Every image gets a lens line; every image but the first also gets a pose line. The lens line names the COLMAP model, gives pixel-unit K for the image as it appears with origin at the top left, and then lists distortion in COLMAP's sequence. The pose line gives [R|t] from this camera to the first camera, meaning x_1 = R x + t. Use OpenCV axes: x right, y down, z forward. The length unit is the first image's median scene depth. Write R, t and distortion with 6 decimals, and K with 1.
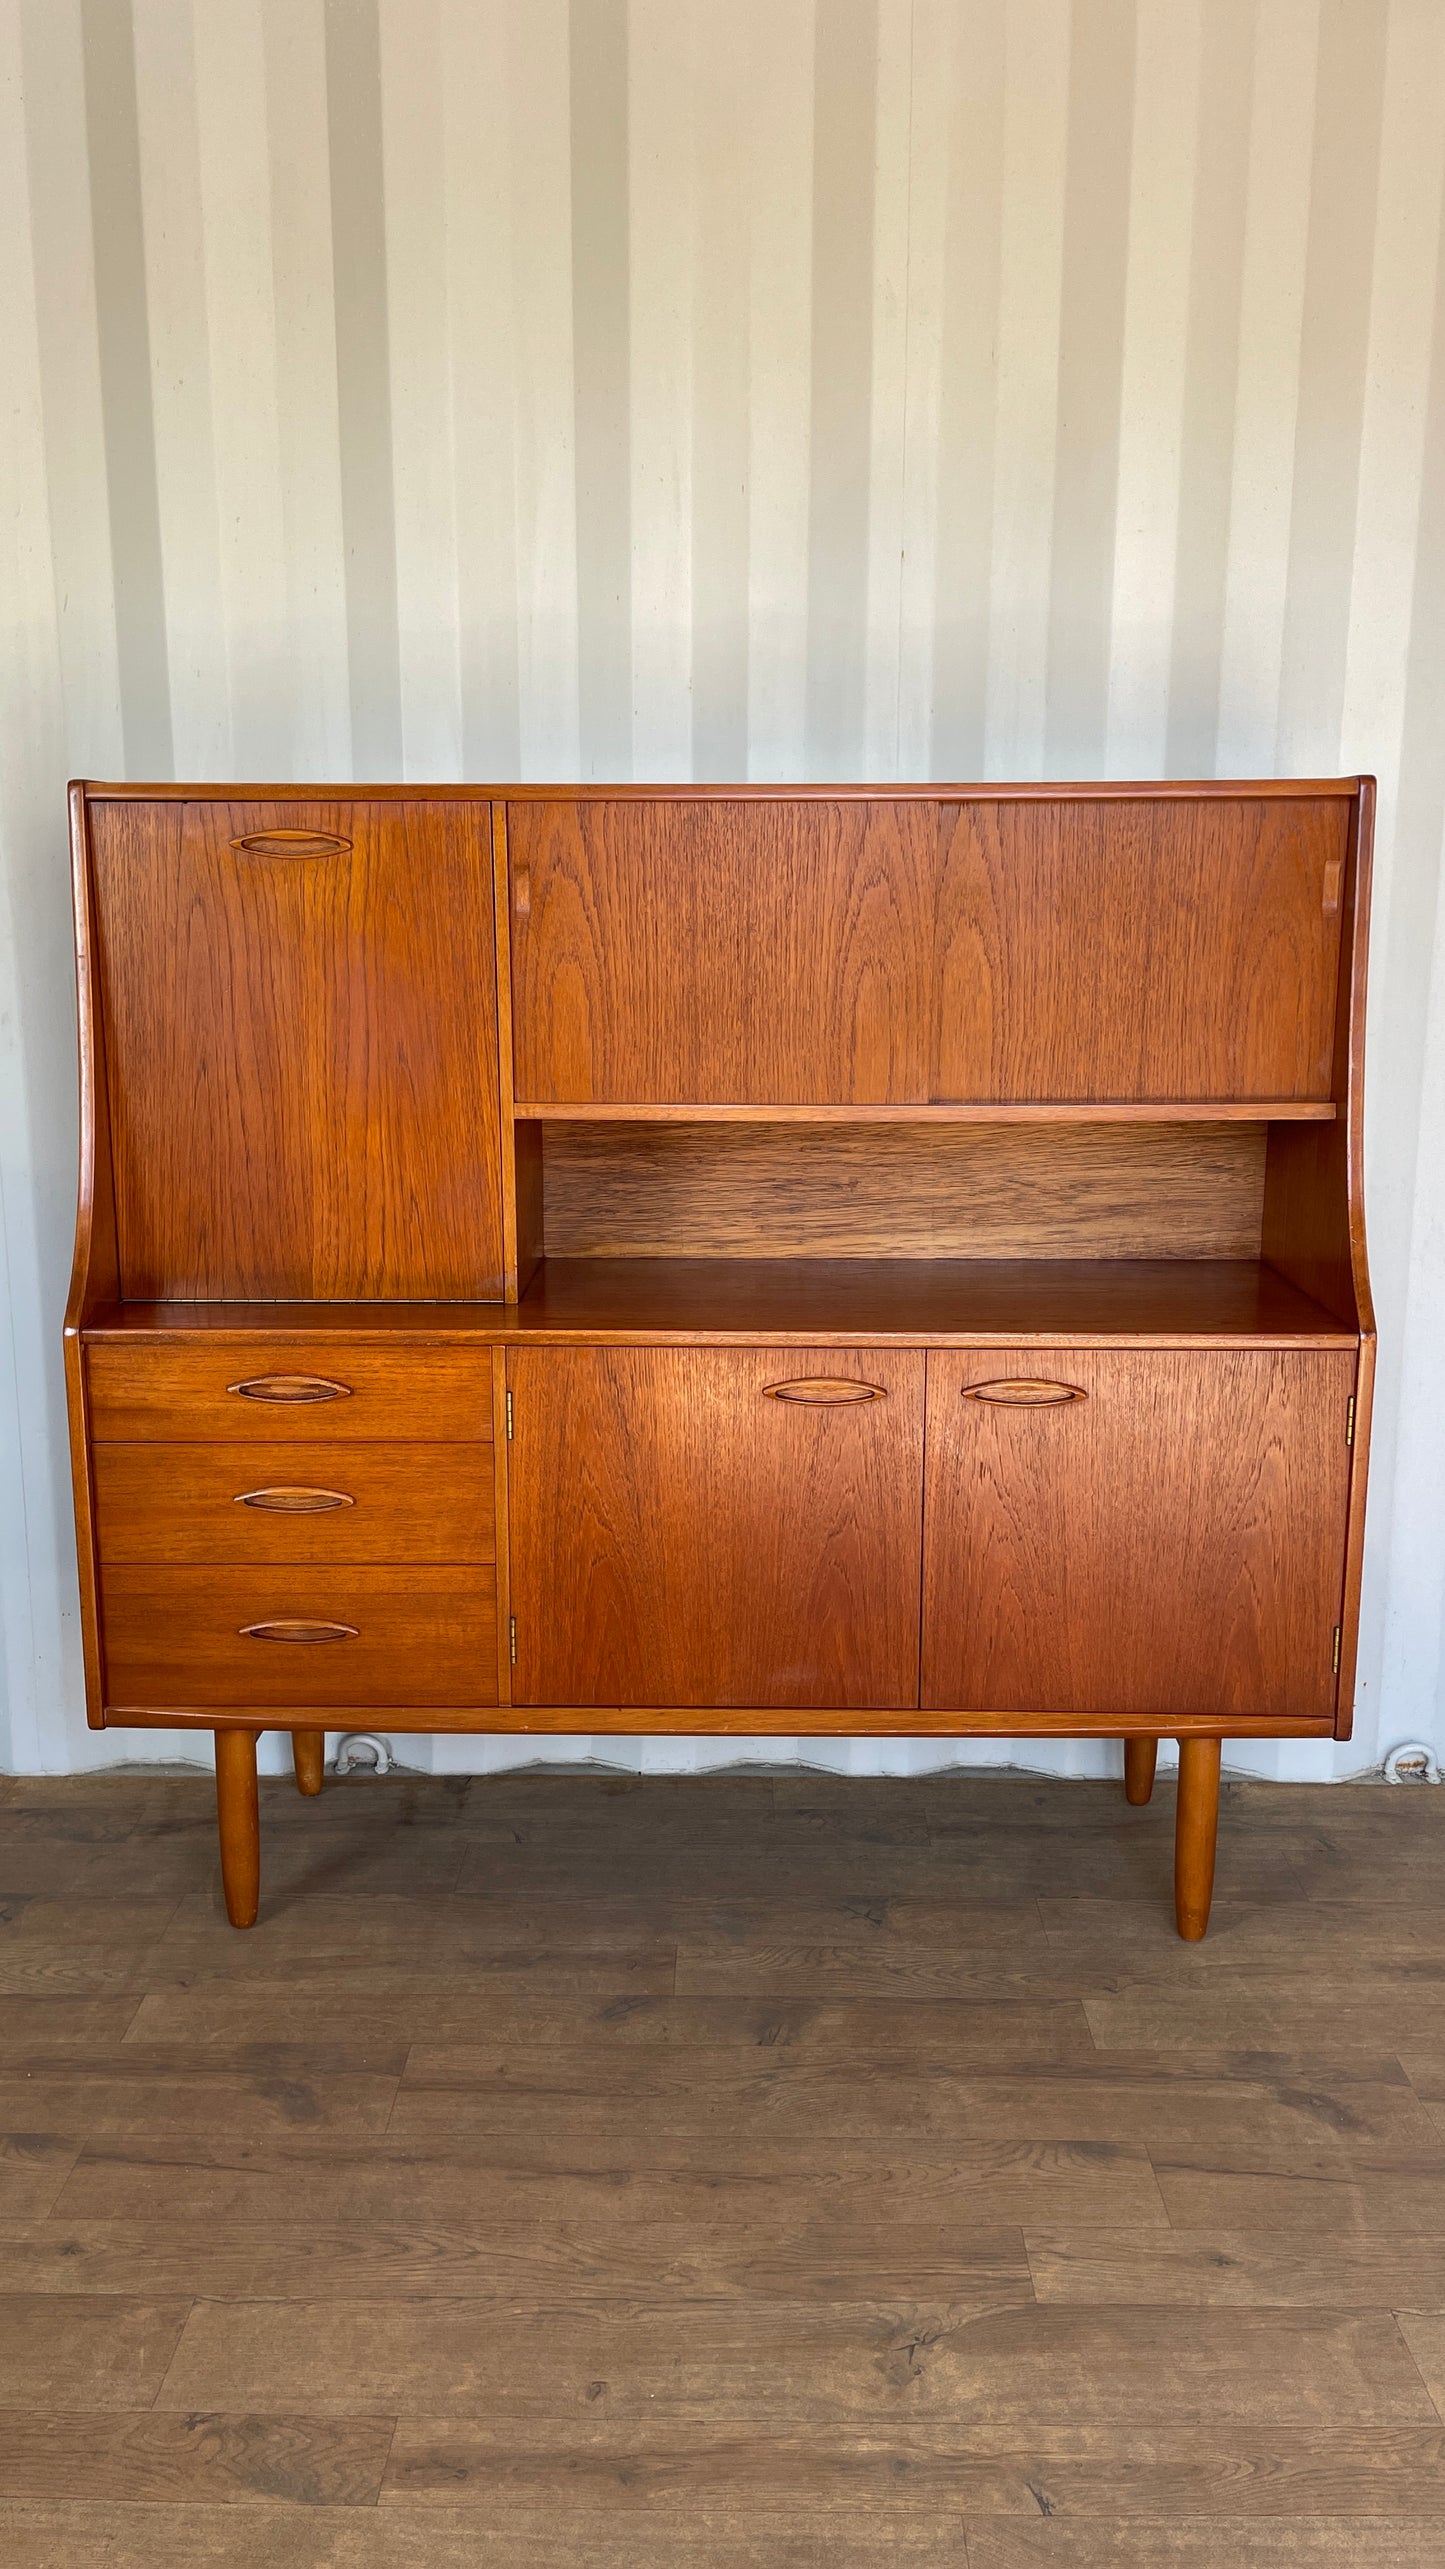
lens RADIAL K [[1906.2, 0, 703.7], [0, 1906.2, 1272.5], [0, 0, 1]] dist [0.099387, -0.121797]
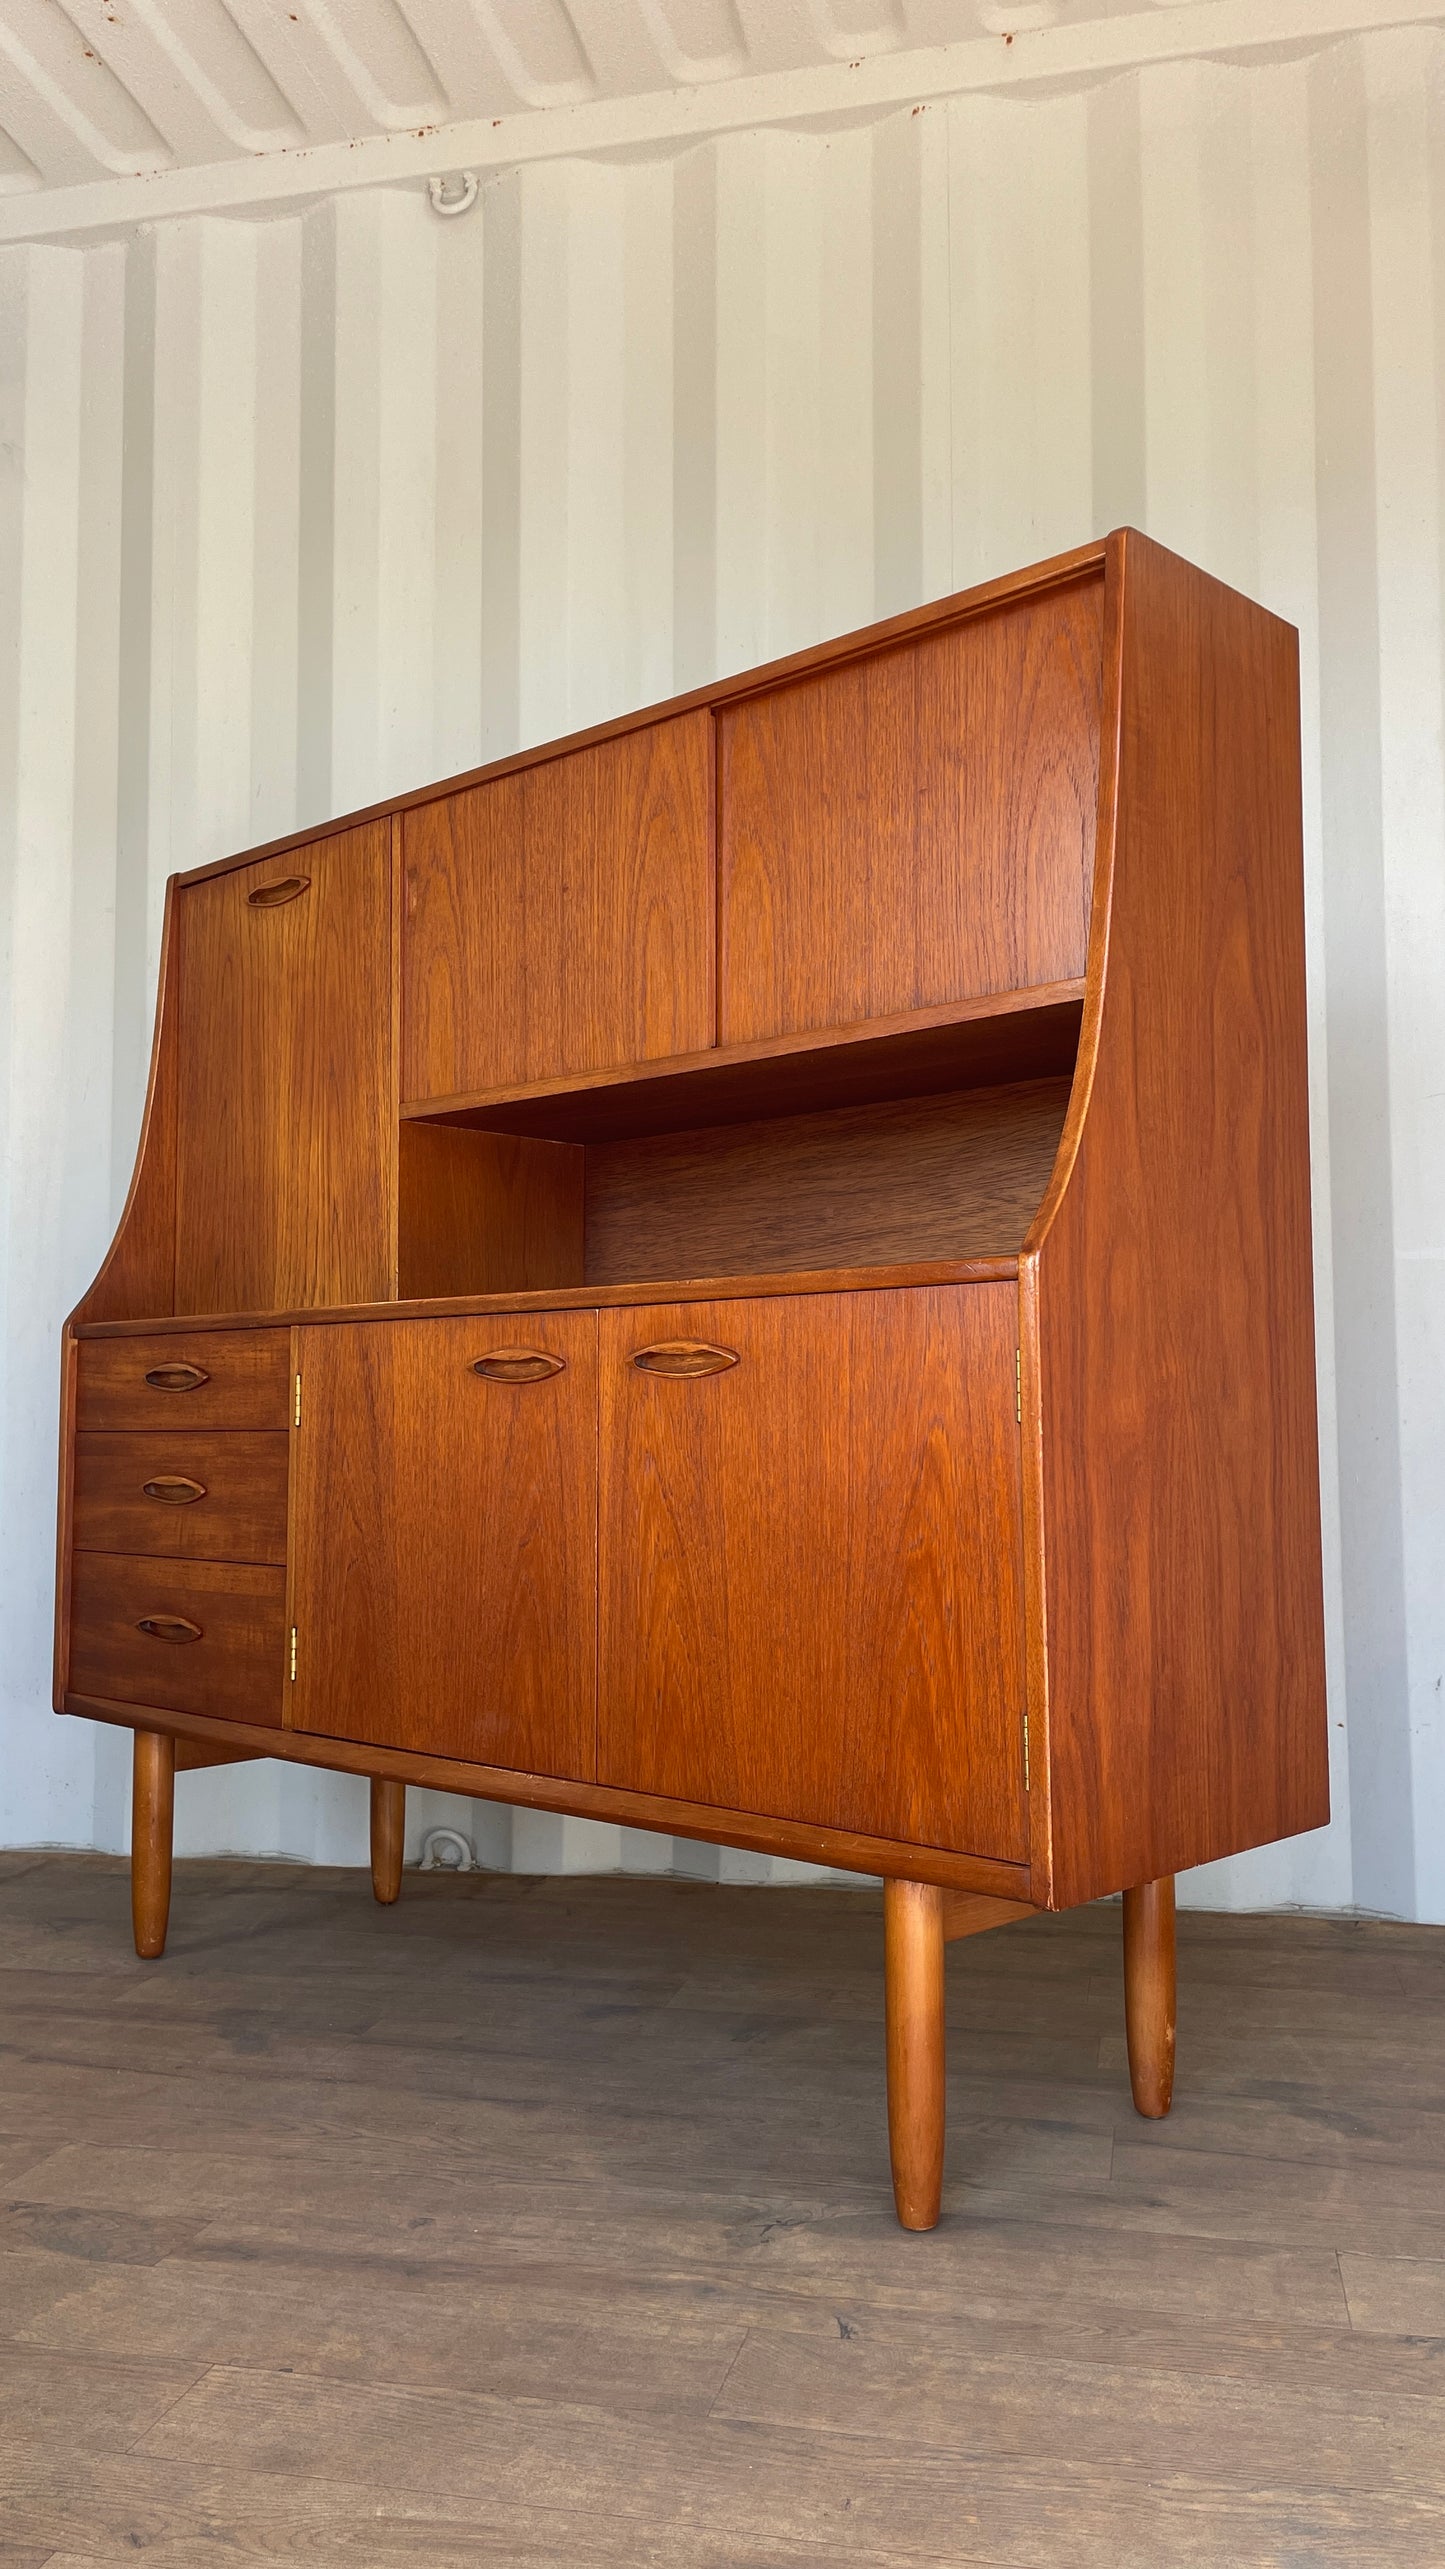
lens RADIAL K [[1917.3, 0, 711.5], [0, 1917.3, 1272.7], [0, 0, 1]] dist [0.103648, -0.128608]
pose [[0.746977, -0.050424, -0.662934, 0.681285], [-0.130543, 0.966586, -0.220613, 0.195314], [0.651907, 0.251334, 0.715435, 0.423064]]
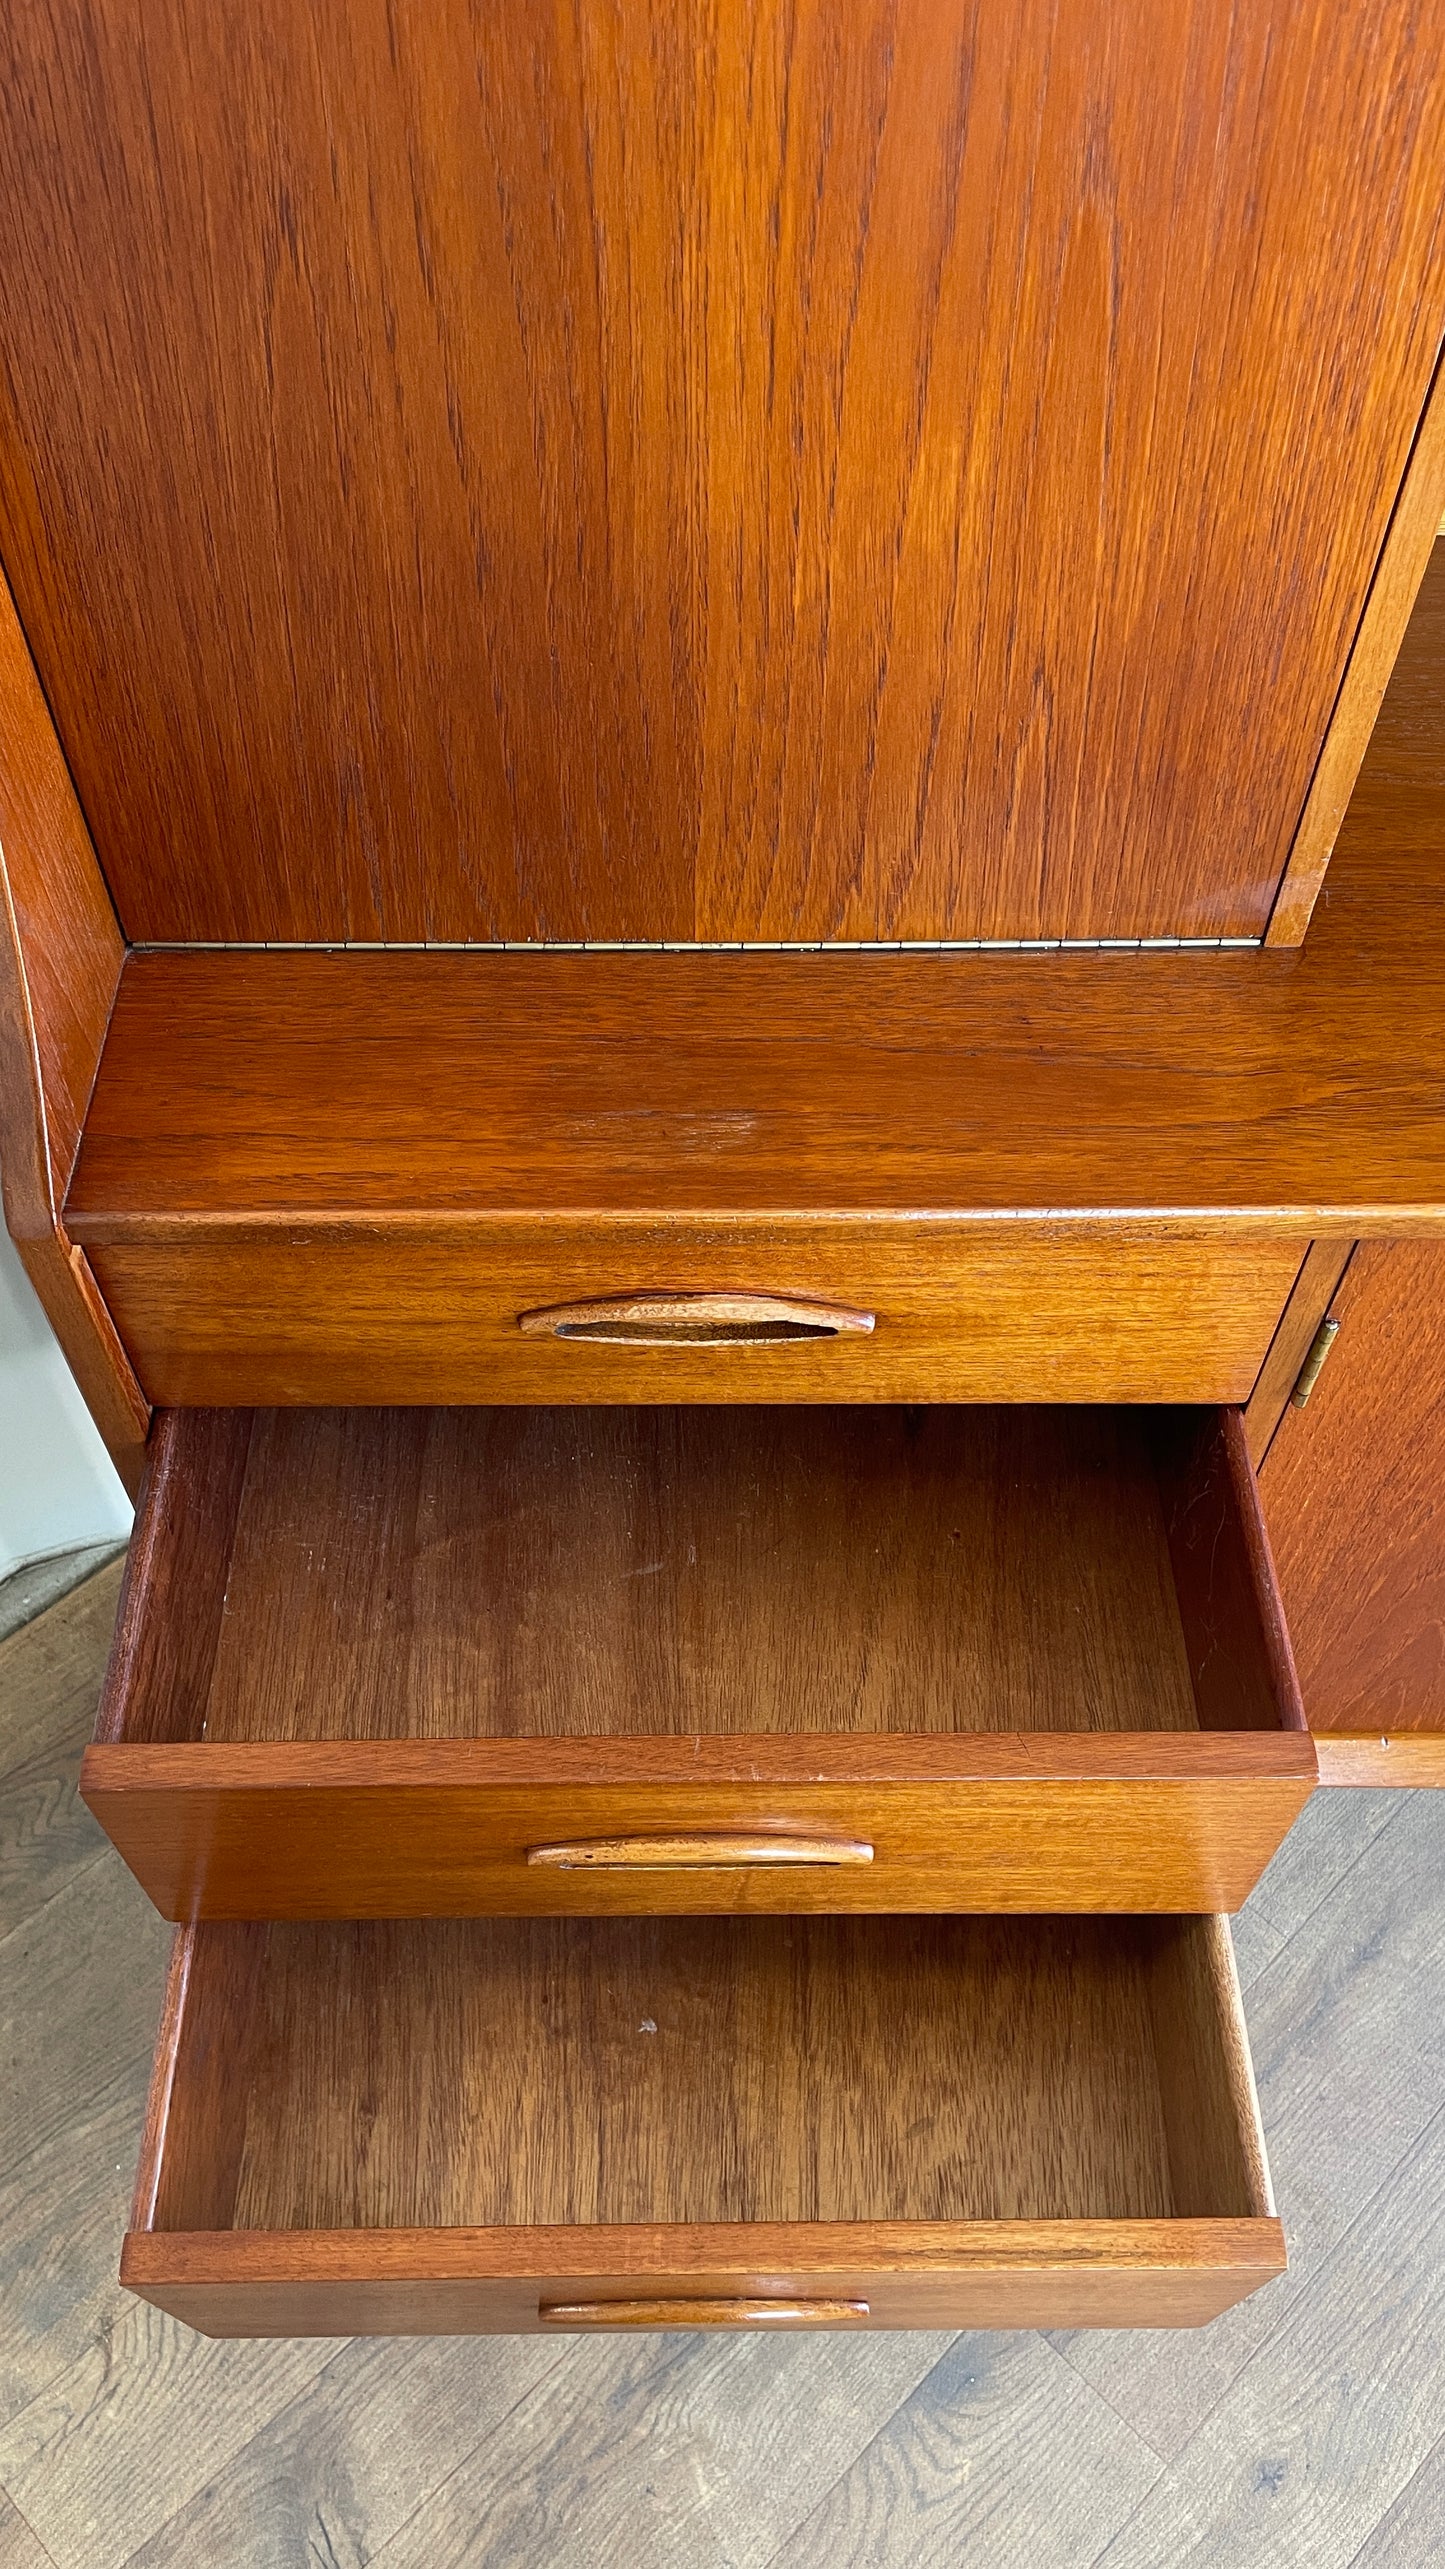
lens RADIAL K [[1906.1, 0, 721.3], [0, 1906.1, 1273.6], [0, 0, 1]] dist [0.097968, -0.123034]
pose [[0.999540, -0.022535, 0.020285, -0.215293], [0.003664, 0.753909, 0.656968, -0.169935], [-0.030098, -0.656592, 0.753645, 0.732904]]
